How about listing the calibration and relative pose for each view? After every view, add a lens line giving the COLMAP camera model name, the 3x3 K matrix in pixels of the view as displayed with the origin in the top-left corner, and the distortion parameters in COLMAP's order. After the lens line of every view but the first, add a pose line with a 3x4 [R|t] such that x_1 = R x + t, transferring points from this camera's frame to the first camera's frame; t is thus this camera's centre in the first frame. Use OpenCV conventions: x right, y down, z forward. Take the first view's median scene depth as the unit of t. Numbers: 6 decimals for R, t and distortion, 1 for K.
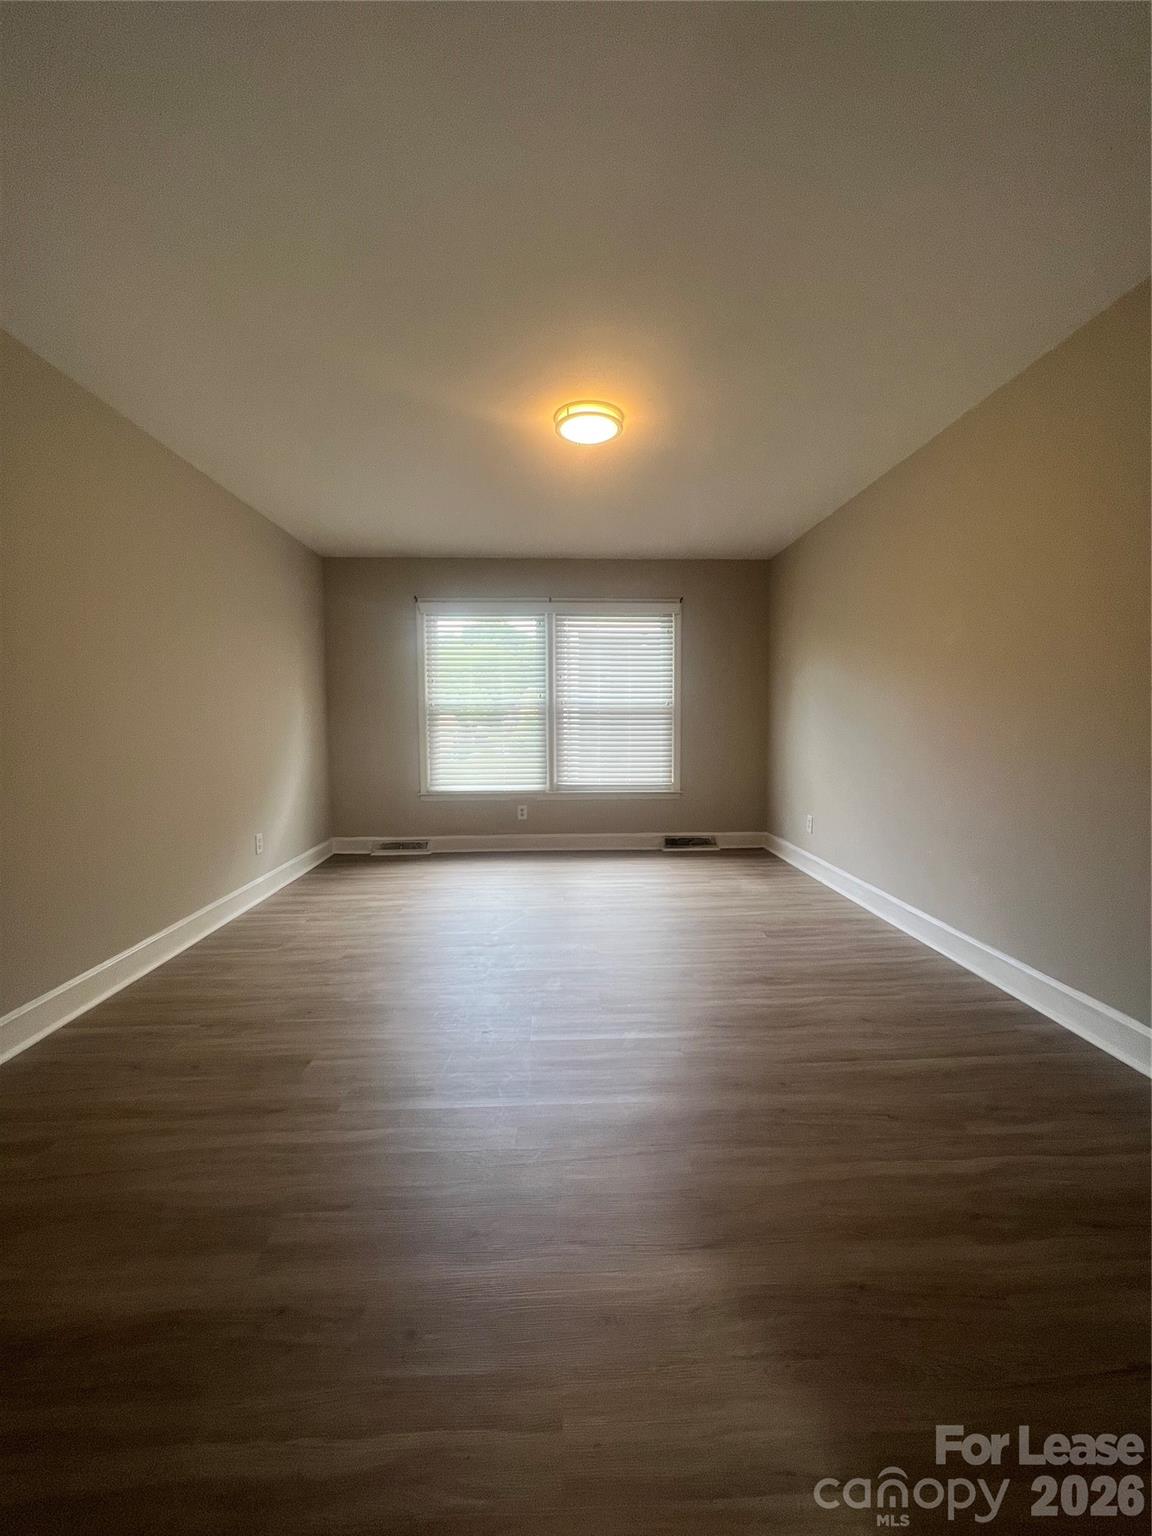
lens RADIAL K [[618.6, 0, 577.3], [0, 618.6, 766.3], [0, 0, 1]] dist [-0.003131, -0.000367]
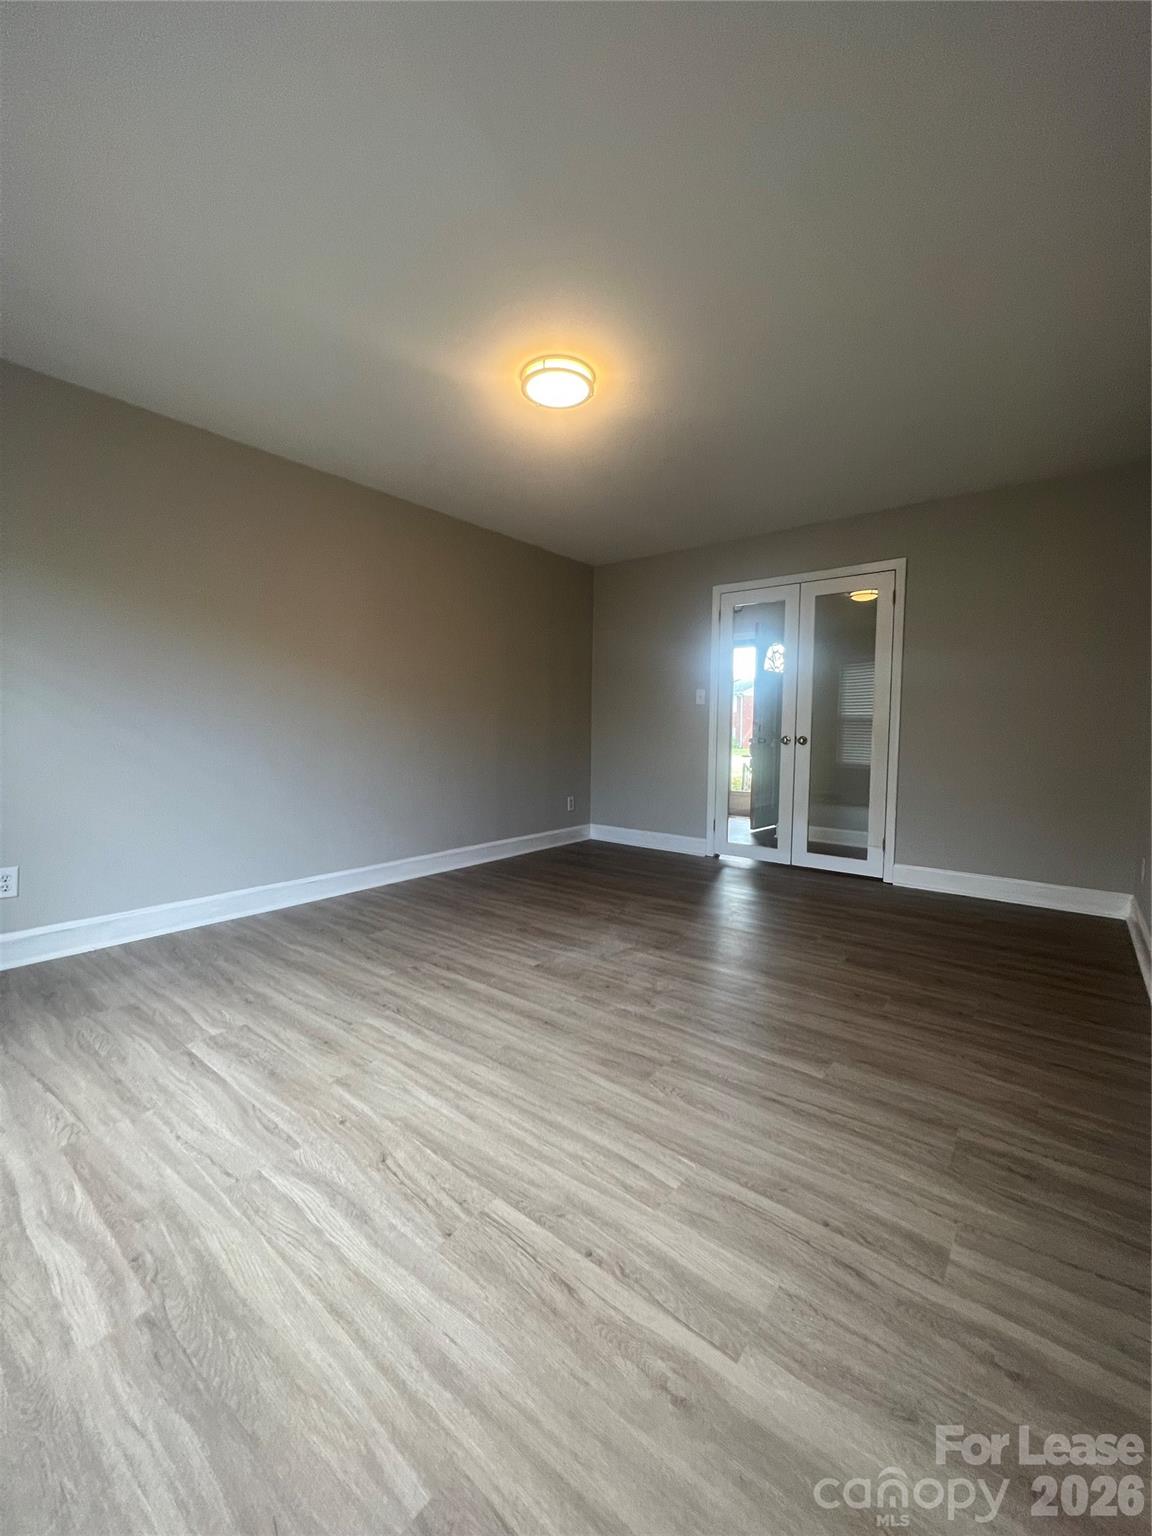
lens RADIAL K [[613.9, 0, 574.5], [0, 613.9, 769.1], [0, 0, 1]] dist [0.001386, 0.000060]
pose [[-0.752833, -0.041561, 0.656898, -0.574641], [0.040295, 0.993222, 0.109020, -0.073844], [-0.656977, 0.108544, -0.746056, 1.580735]]
